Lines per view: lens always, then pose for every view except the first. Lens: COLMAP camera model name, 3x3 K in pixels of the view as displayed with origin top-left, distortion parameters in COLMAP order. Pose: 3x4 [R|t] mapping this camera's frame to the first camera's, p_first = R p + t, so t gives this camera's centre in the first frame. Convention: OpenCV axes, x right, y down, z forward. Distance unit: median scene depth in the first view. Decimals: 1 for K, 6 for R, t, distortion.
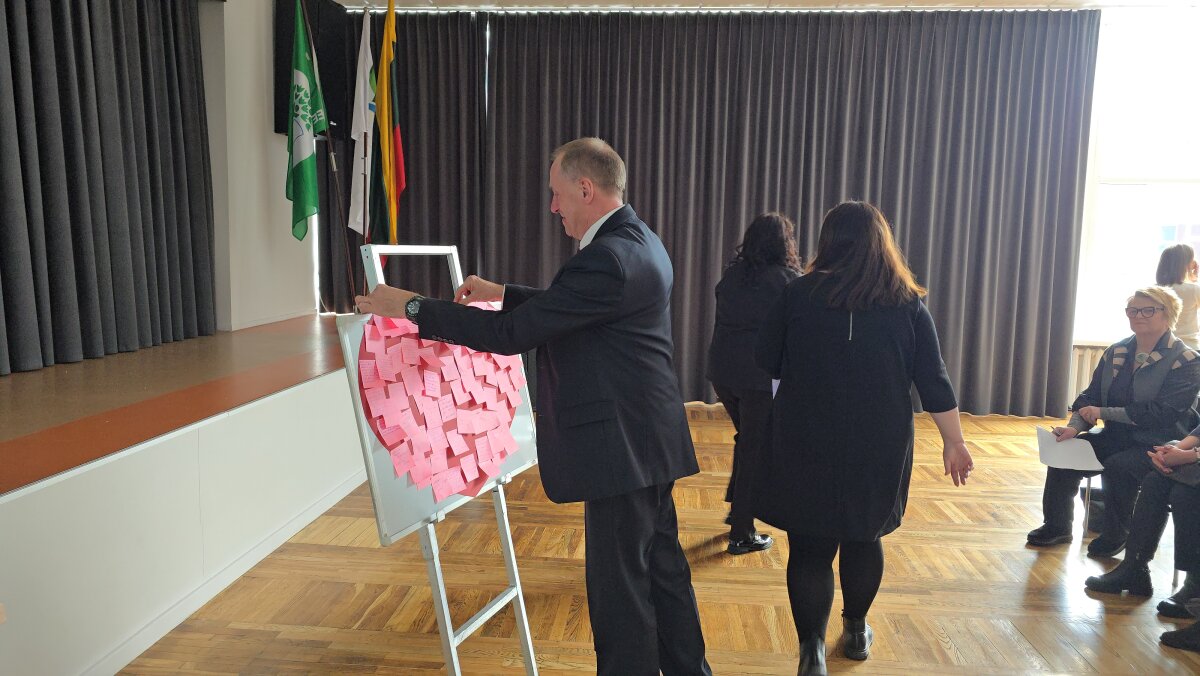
lens RADIAL K [[778.2, 0, 594.0], [0, 778.2, 335.2], [0, 0, 1]] dist [0.045293, -0.001562]
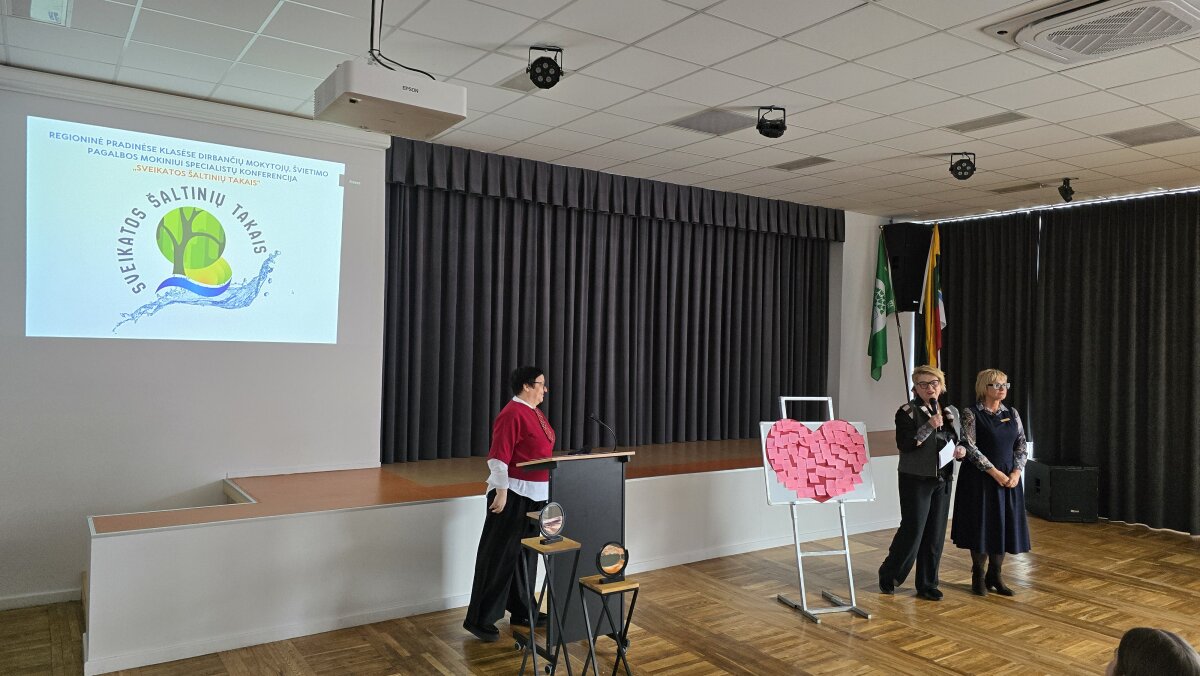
lens RADIAL K [[812.2, 0, 596.8], [0, 812.2, 330.7], [0, 0, 1]] dist [0.049771, -0.031438]
pose [[0.611677, -0.019635, -0.790864, 1.380961], [-0.096739, 0.990333, -0.099407, 0.000092], [0.785171, 0.137312, 0.603864, -1.093973]]
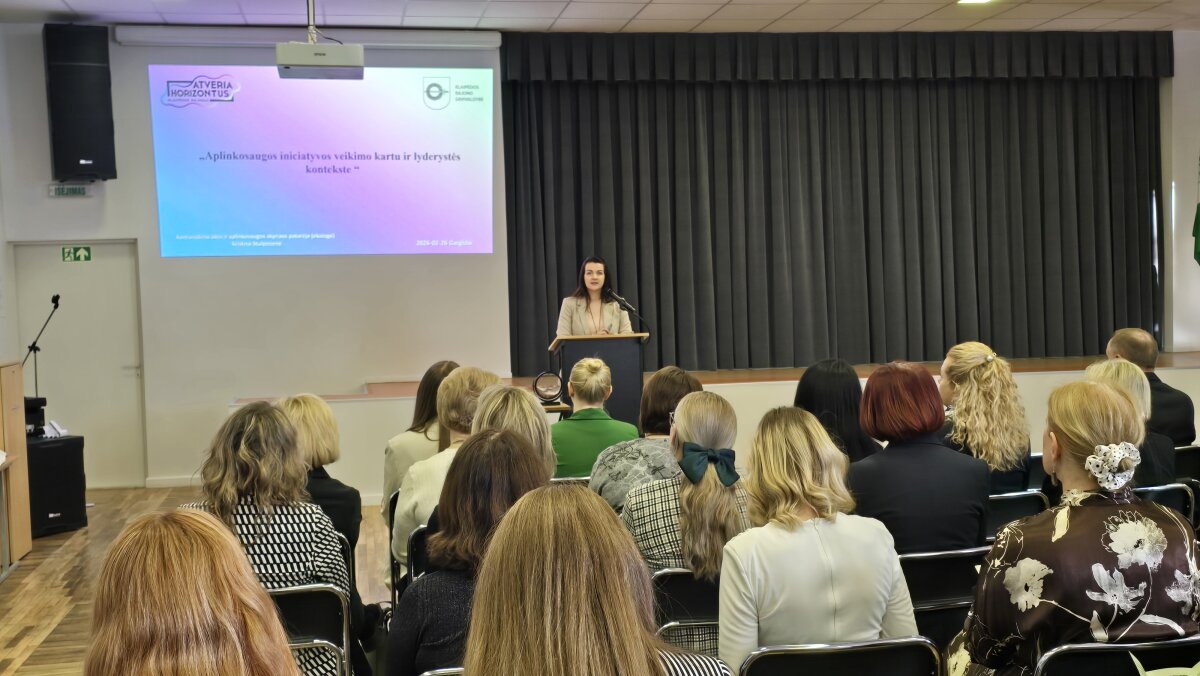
lens RADIAL K [[1388.3, 0, 605.1], [0, 1388.3, 340.0], [0, 0, 1]] dist [0.089262, 0.000000]
pose [[0.219949, 0.014521, -0.975403, 3.182431], [-0.077578, 0.996983, -0.002651, 0.113508], [0.972422, 0.076253, 0.220411, -0.678289]]
